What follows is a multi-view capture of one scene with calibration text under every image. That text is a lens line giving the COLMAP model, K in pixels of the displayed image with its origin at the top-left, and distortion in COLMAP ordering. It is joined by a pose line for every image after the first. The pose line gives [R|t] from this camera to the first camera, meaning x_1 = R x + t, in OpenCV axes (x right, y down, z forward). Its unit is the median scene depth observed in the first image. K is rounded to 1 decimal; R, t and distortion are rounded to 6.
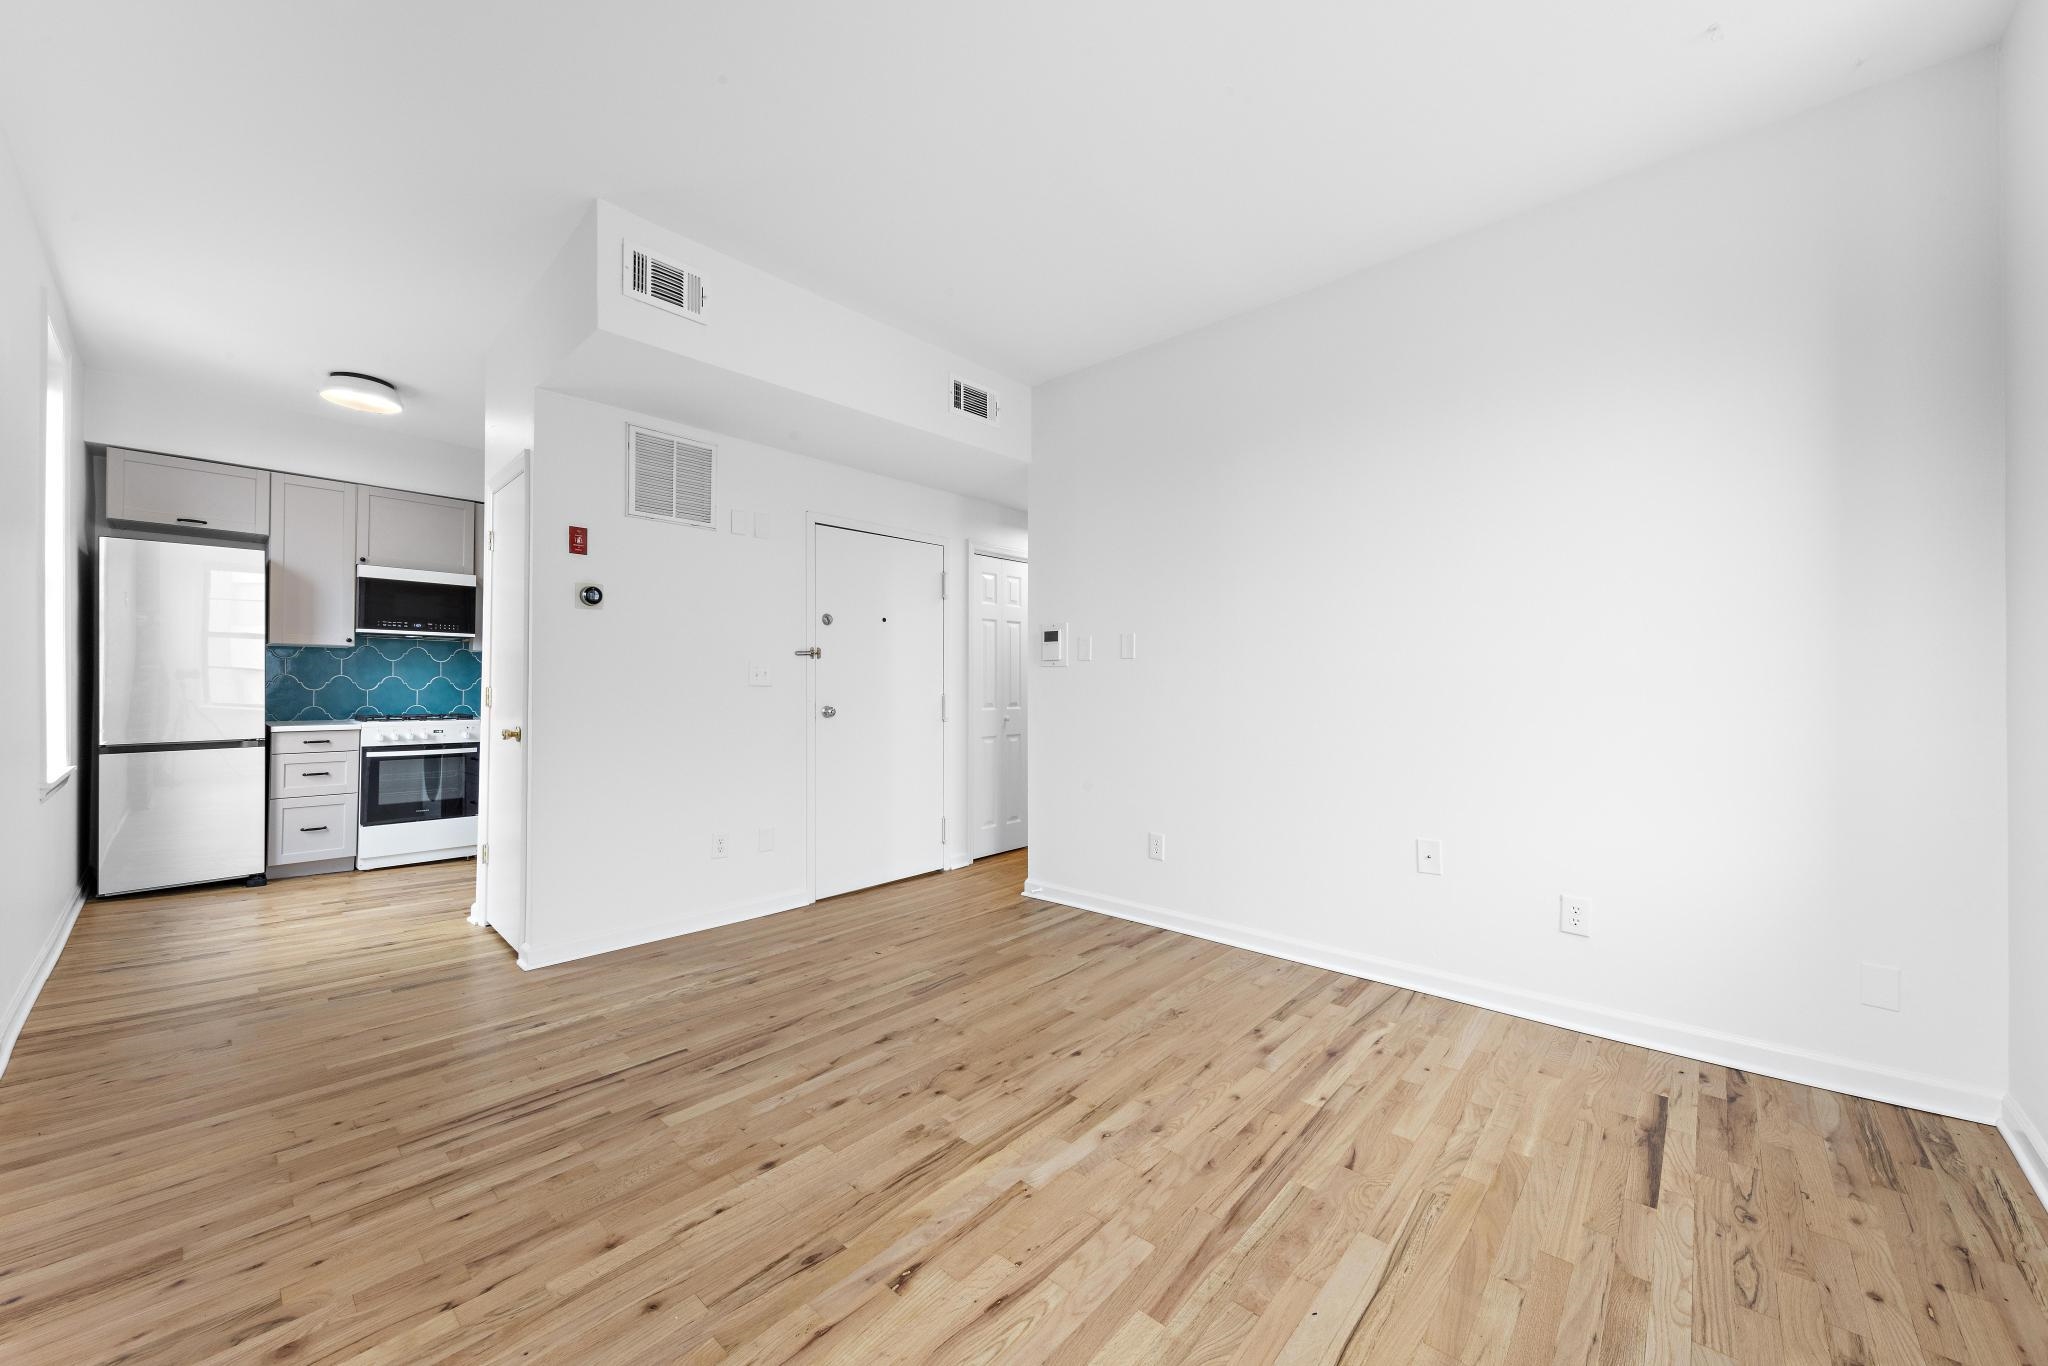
lens RADIAL K [[758.7, 0, 1021.3], [0, 758.7, 678.5], [0, 0, 1]] dist [0.003388, -0.000102]
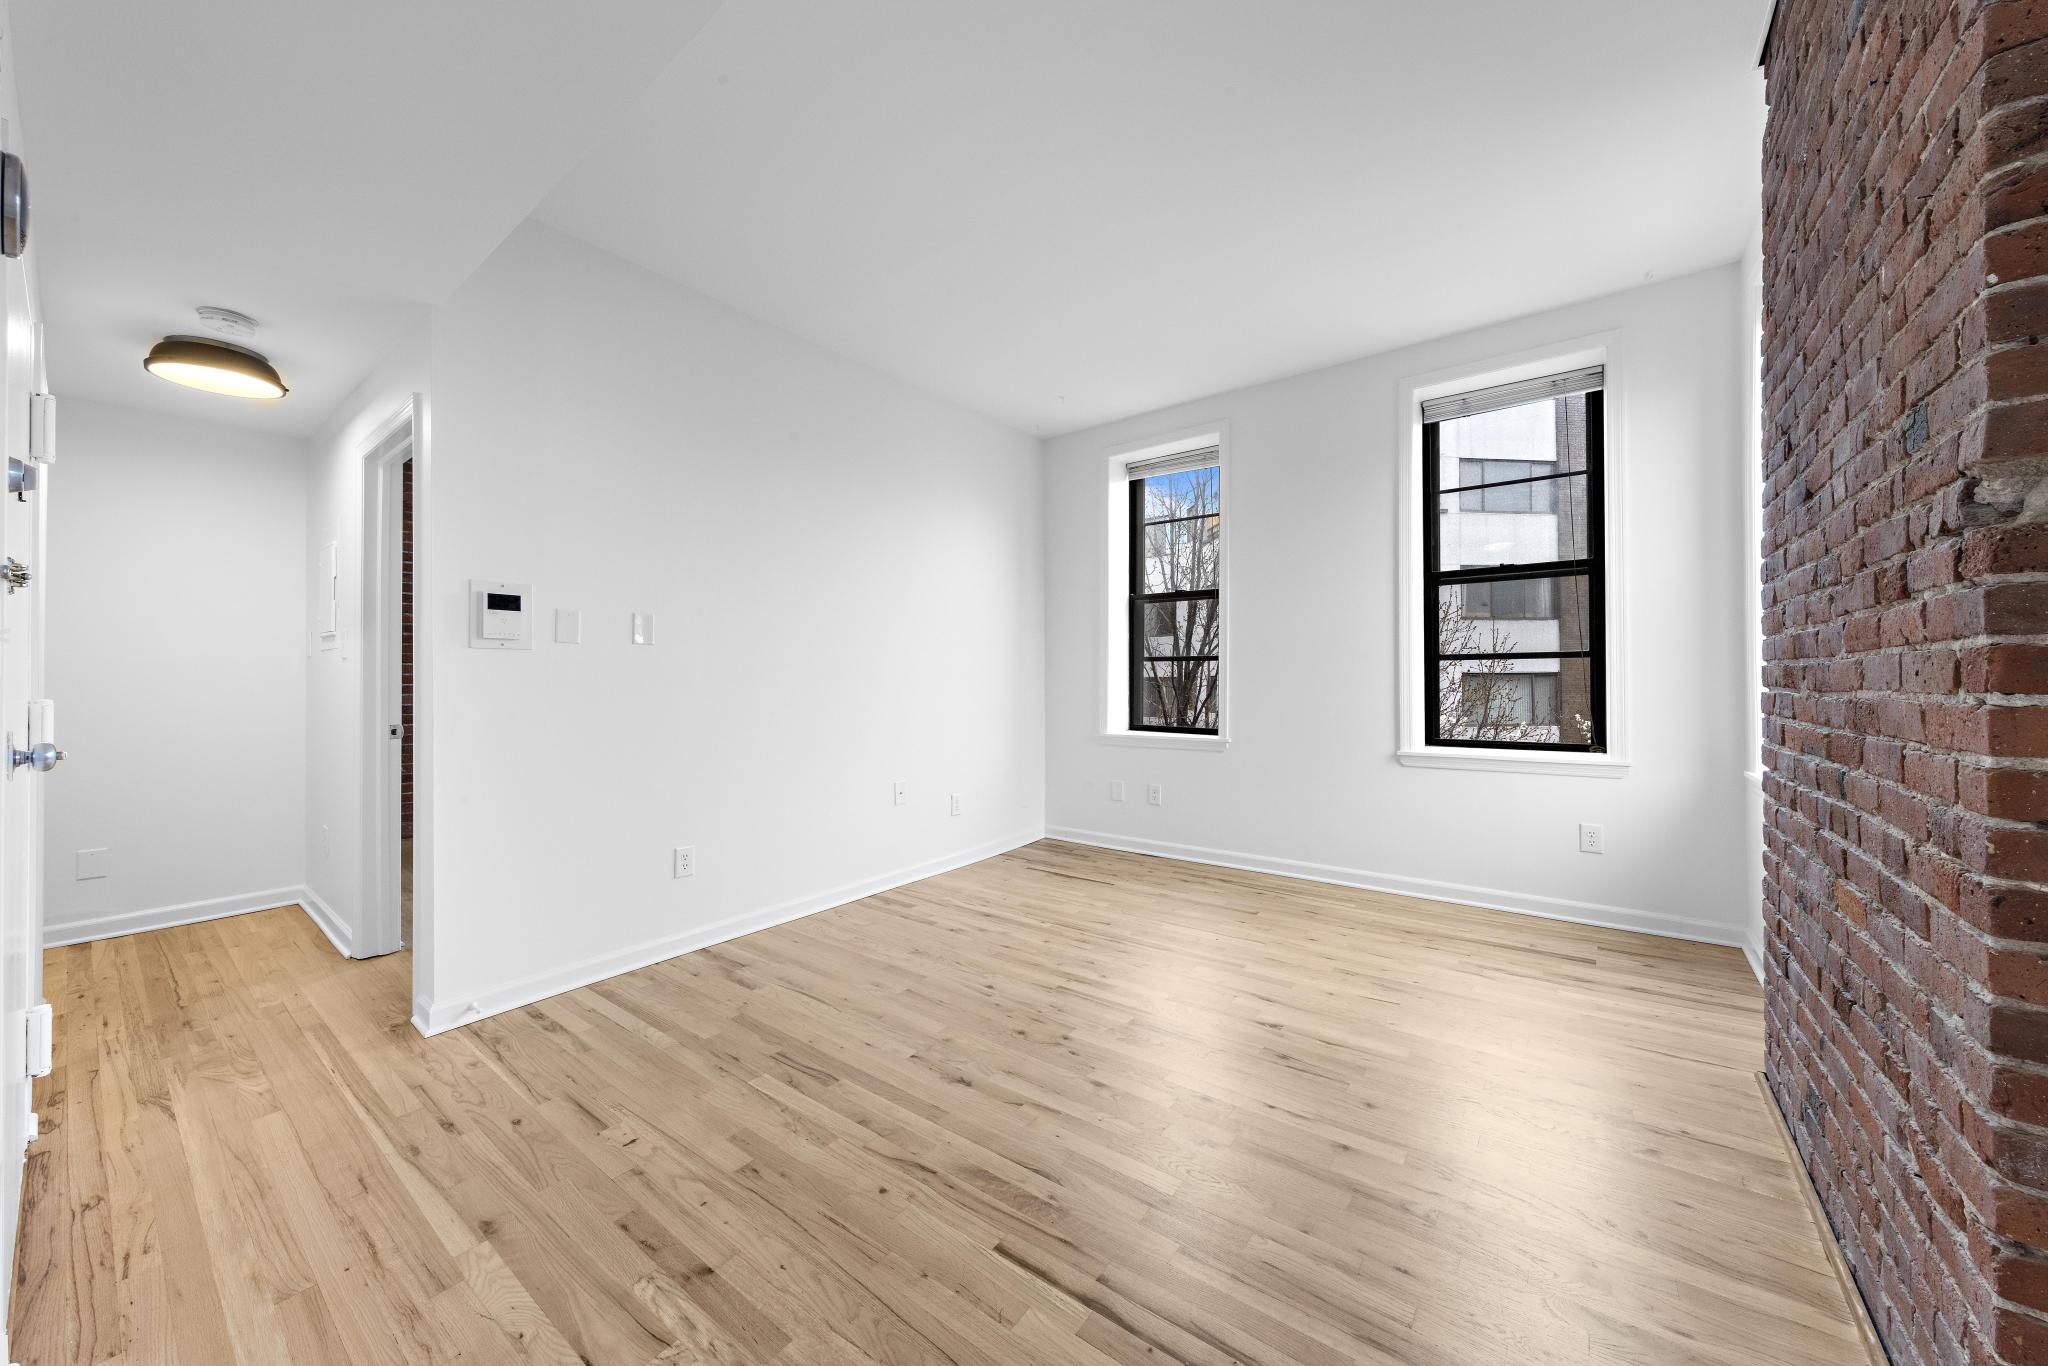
lens RADIAL K [[730.0, 0, 1026.4], [0, 730.0, 679.3], [0, 0, 1]] dist [0.001731, -0.000147]
pose [[-0.086128, -0.000995, 0.996284, -1.274333], [-0.001415, 0.999999, 0.000876, 0.018099], [-0.996283, -0.001334, -0.086129, 1.249632]]
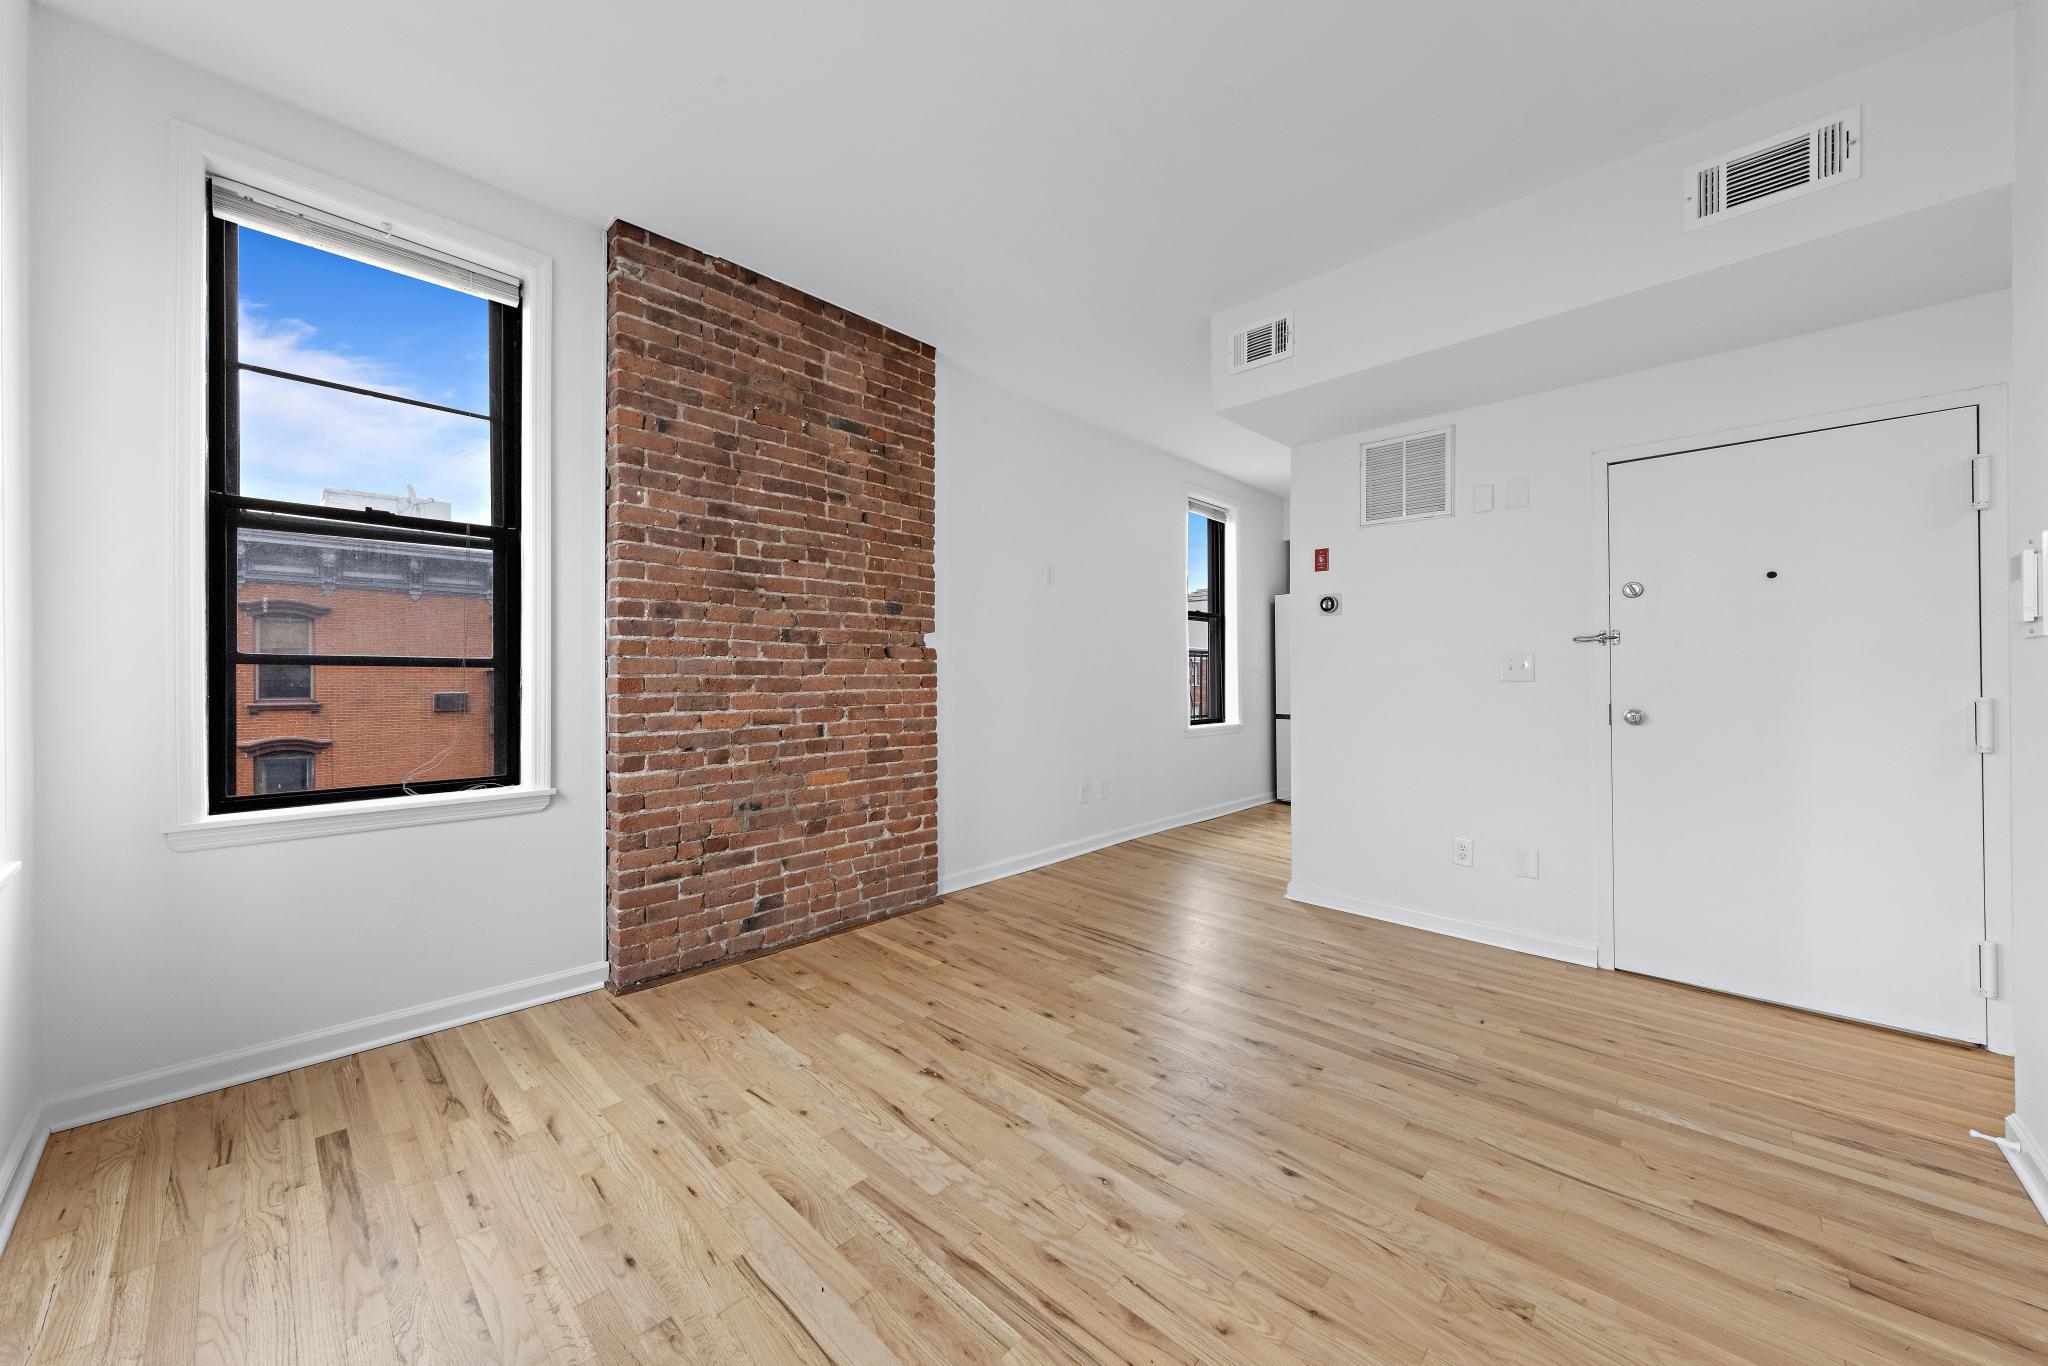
lens RADIAL K [[730.0, 0, 1026.4], [0, 730.0, 679.3], [0, 0, 1]] dist [0.001731, -0.000147]
pose [[-0.019377, -0.000273, -0.999812, 0.957439], [0.006654, 0.999978, -0.000402, 0.008395], [0.999790, -0.006660, -0.019374, 0.909348]]
